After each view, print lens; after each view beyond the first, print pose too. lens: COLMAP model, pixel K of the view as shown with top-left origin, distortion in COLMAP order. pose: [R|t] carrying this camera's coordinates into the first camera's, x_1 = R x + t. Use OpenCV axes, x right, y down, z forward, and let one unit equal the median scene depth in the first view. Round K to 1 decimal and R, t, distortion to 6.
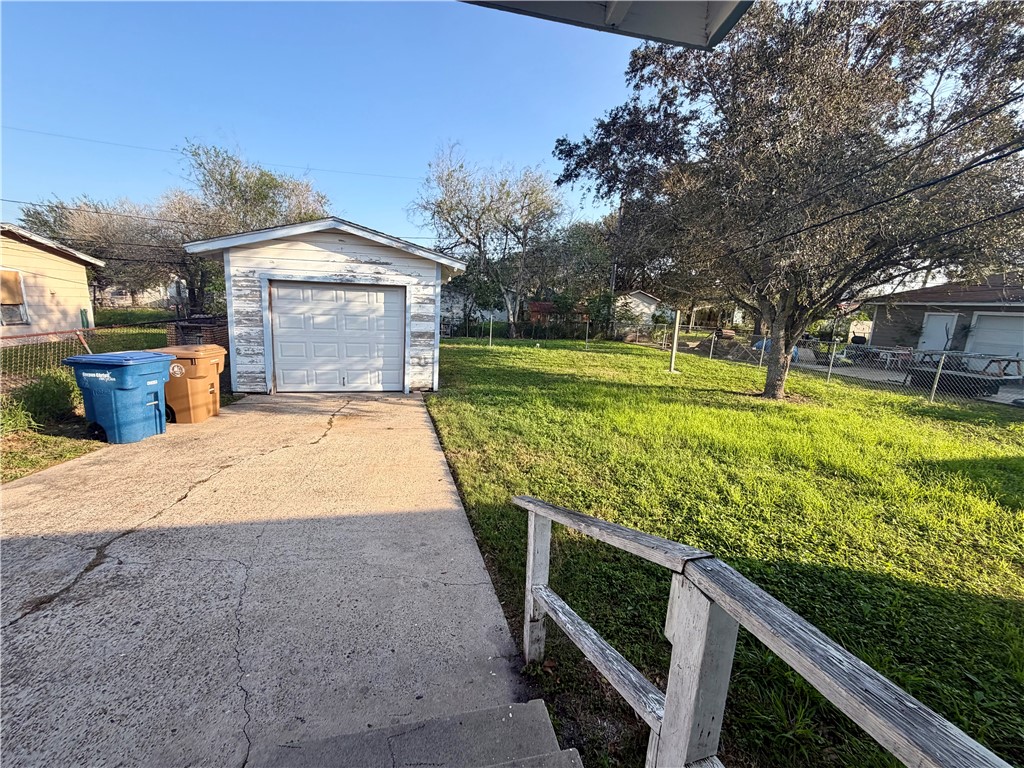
lens RADIAL K [[412.2, 0, 504.9], [0, 412.2, 381.7], [0, 0, 1]] dist [-0.000775, -0.000138]
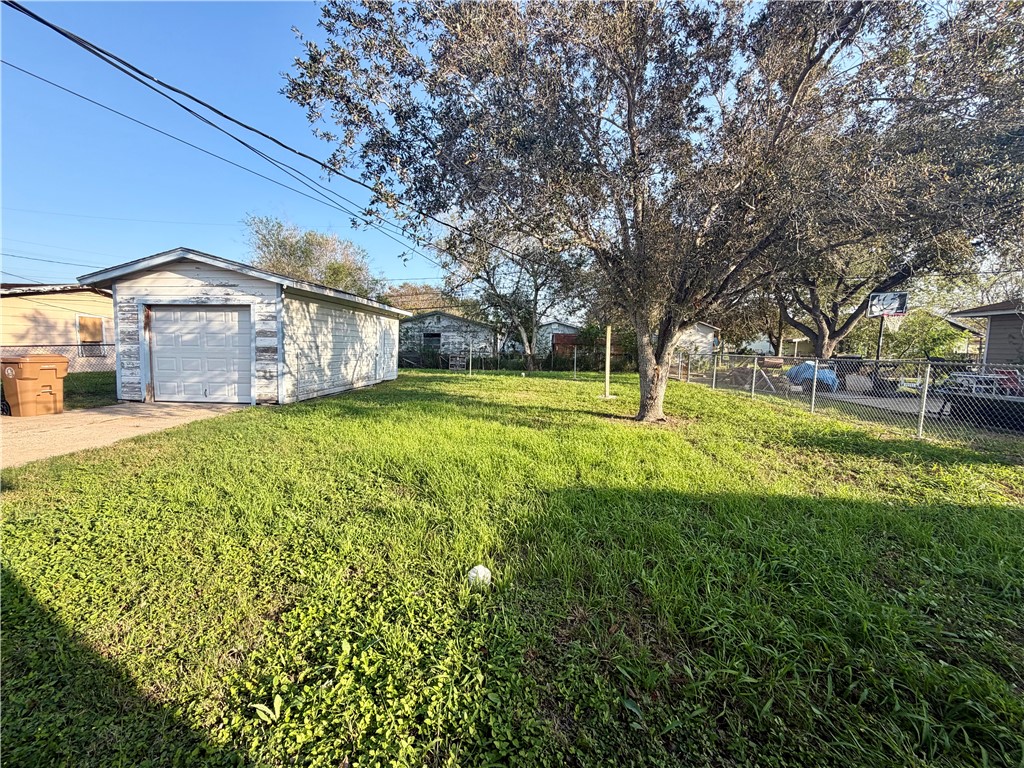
lens RADIAL K [[412.2, 0, 511.0], [0, 412.2, 382.2], [0, 0, 1]] dist [-0.000775, -0.000138]
pose [[0.956037, -0.002568, -0.293235, 0.741658], [-0.028443, 0.994435, -0.101444, 0.062050], [0.291863, 0.105324, 0.950643, 0.192205]]
